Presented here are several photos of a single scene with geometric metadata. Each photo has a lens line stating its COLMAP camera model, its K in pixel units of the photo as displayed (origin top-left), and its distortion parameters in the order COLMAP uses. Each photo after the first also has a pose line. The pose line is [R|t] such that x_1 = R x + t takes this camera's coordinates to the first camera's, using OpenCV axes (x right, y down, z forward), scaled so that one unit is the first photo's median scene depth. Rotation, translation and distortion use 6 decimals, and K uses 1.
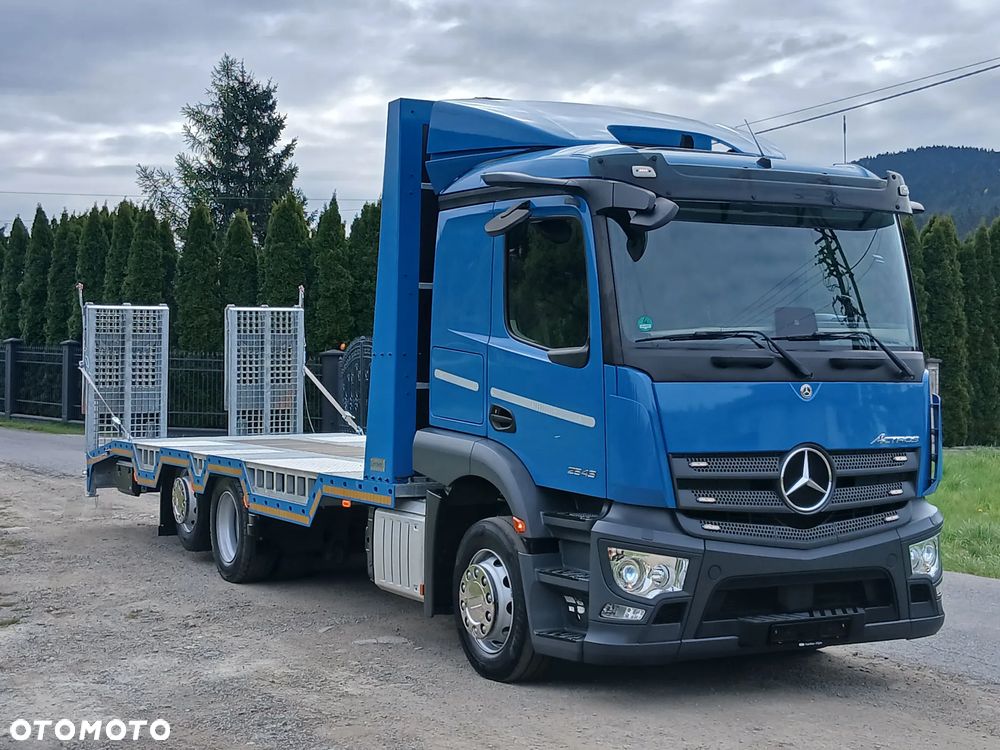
lens RADIAL K [[1466.3, 0, 500.0], [0, 1466.3, 375.0], [0, 0, 1]] dist [0.190285, -0.024513]
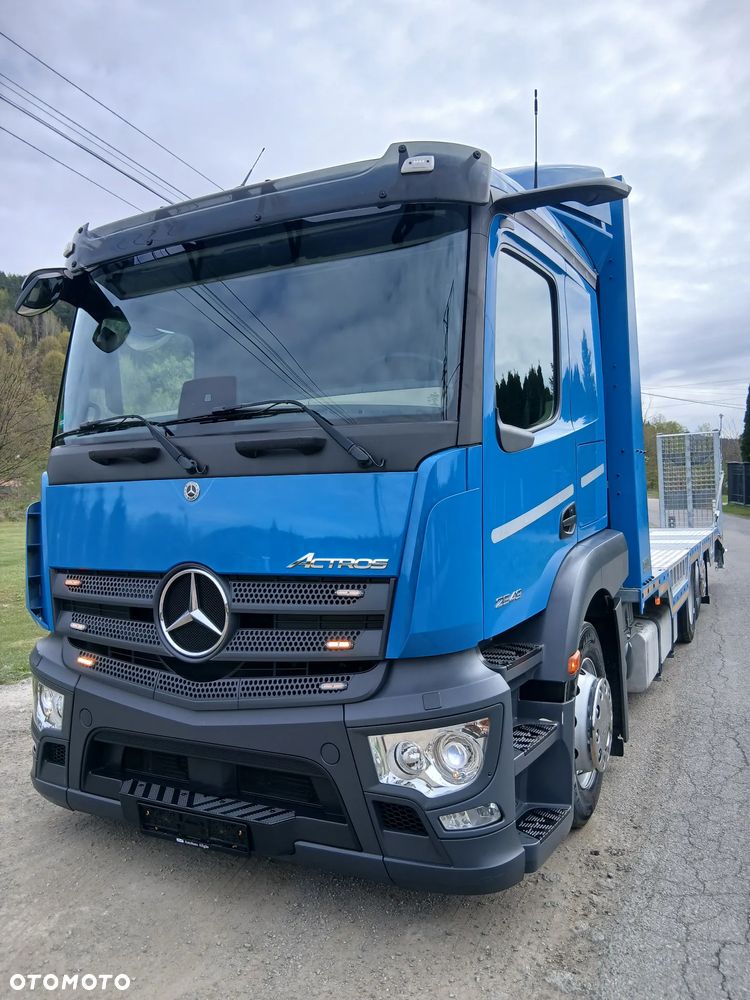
lens RADIAL K [[752.7, 0, 368.3], [0, 752.7, 497.7], [0, 0, 1]] dist [0.132153, -0.208619]
pose [[0.565416, -0.015042, -0.824669, 0.541789], [0.023378, 0.999724, -0.002207, 0.016322], [0.824475, -0.018032, 0.565611, 0.828744]]
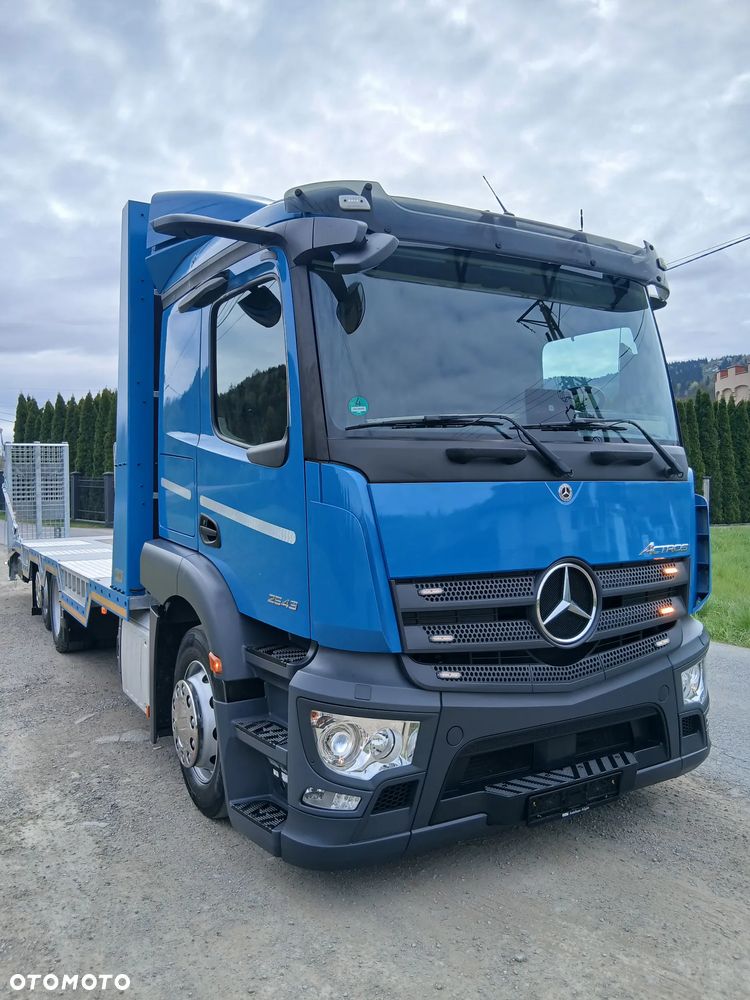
lens RADIAL K [[752.7, 0, 368.3], [0, 752.7, 497.7], [0, 0, 1]] dist [0.132153, -0.208619]
pose [[0.999539, -0.015867, 0.025867, 0.086690], [0.015680, 0.999849, 0.007426, 0.008608], [-0.025981, -0.007017, 0.999638, 0.571218]]
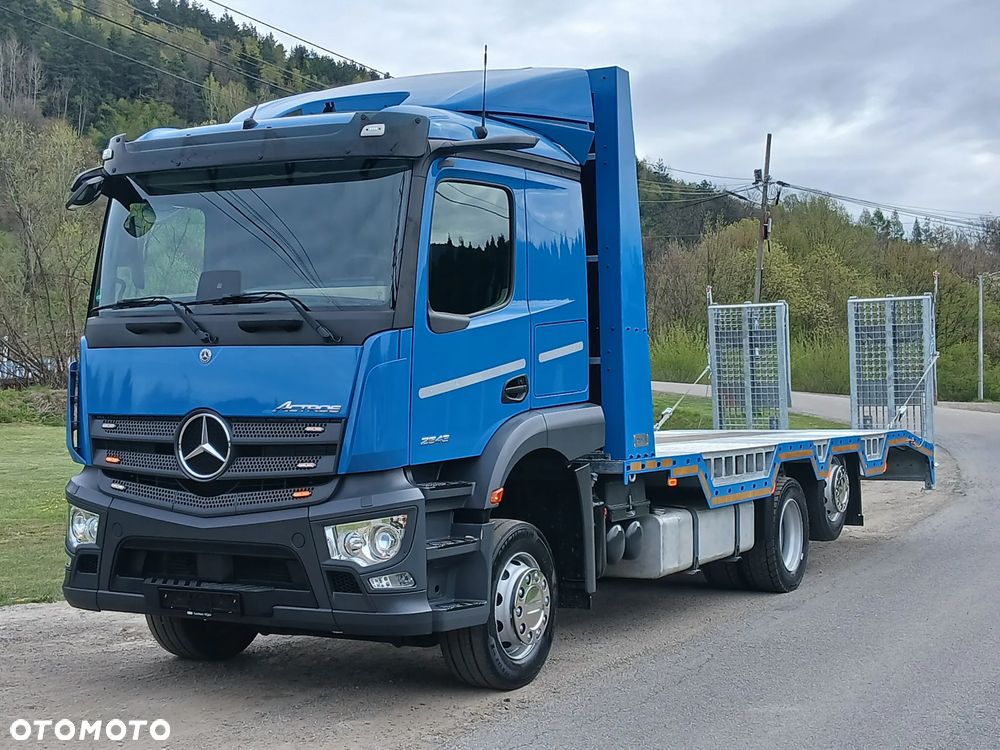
lens RADIAL K [[1483.2, 0, 493.7], [0, 1483.2, 372.3], [0, 0, 1]] dist [0.161695, 0.009675]
pose [[0.549722, -0.009428, -0.835295, 1.093665], [-0.002593, 0.999912, -0.012992, 0.032977], [0.835344, 0.009308, 0.549649, 0.593750]]
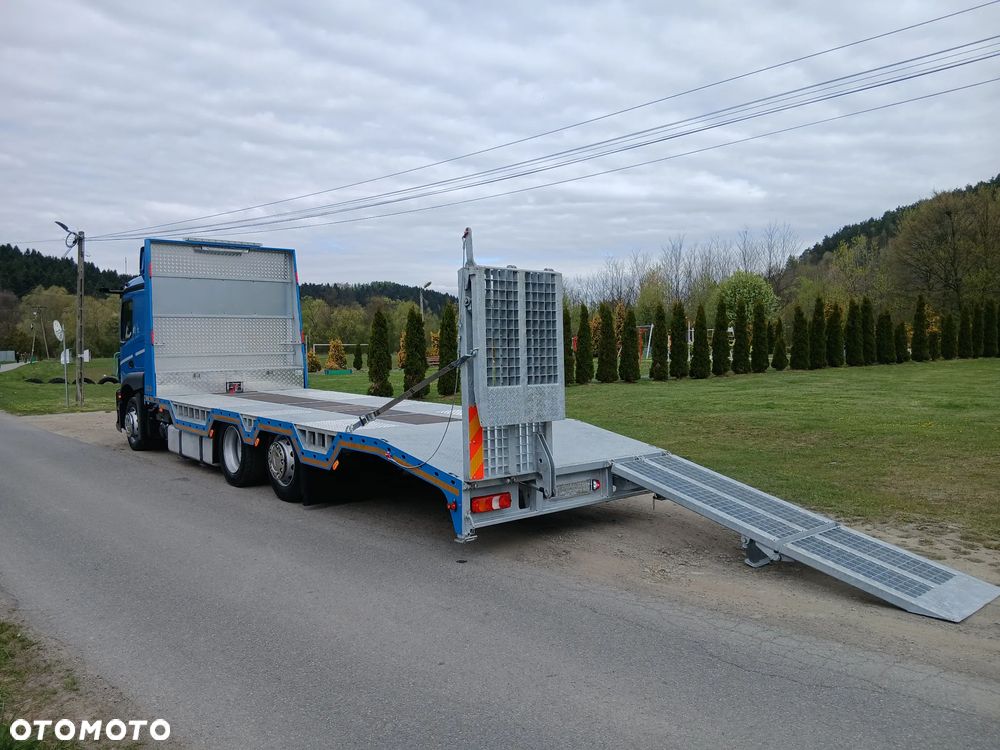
lens RADIAL K [[752.7, 0, 500.0], [0, 752.7, 375.0], [0, 0, 1]] dist [0.132153, -0.208619]
pose [[-0.975962, 0.014000, -0.217491, -0.162220], [0.001438, 0.998327, 0.057808, -0.039663], [0.217937, 0.056106, -0.974349, 2.927589]]
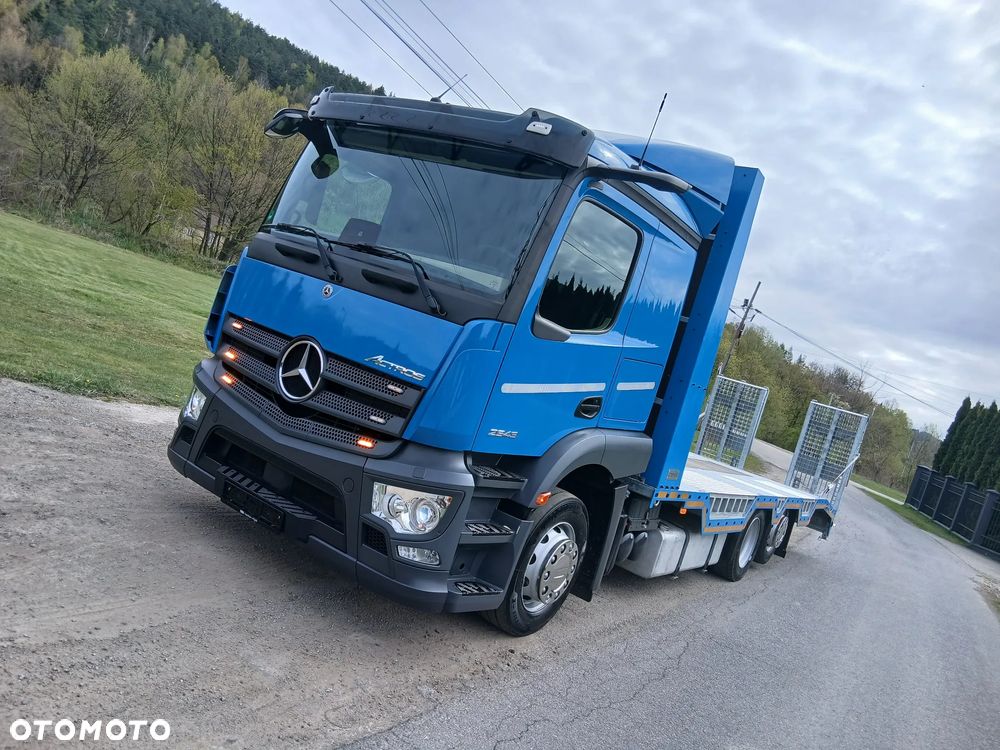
lens RADIAL K [[752.7, 0, 500.0], [0, 752.7, 375.0], [0, 0, 1]] dist [0.132153, -0.208619]
pose [[0.450513, 0.173604, -0.875728, 0.719061], [-0.314749, 0.948814, 0.026171, 0.014319], [0.835447, 0.263844, 0.482095, 0.825891]]
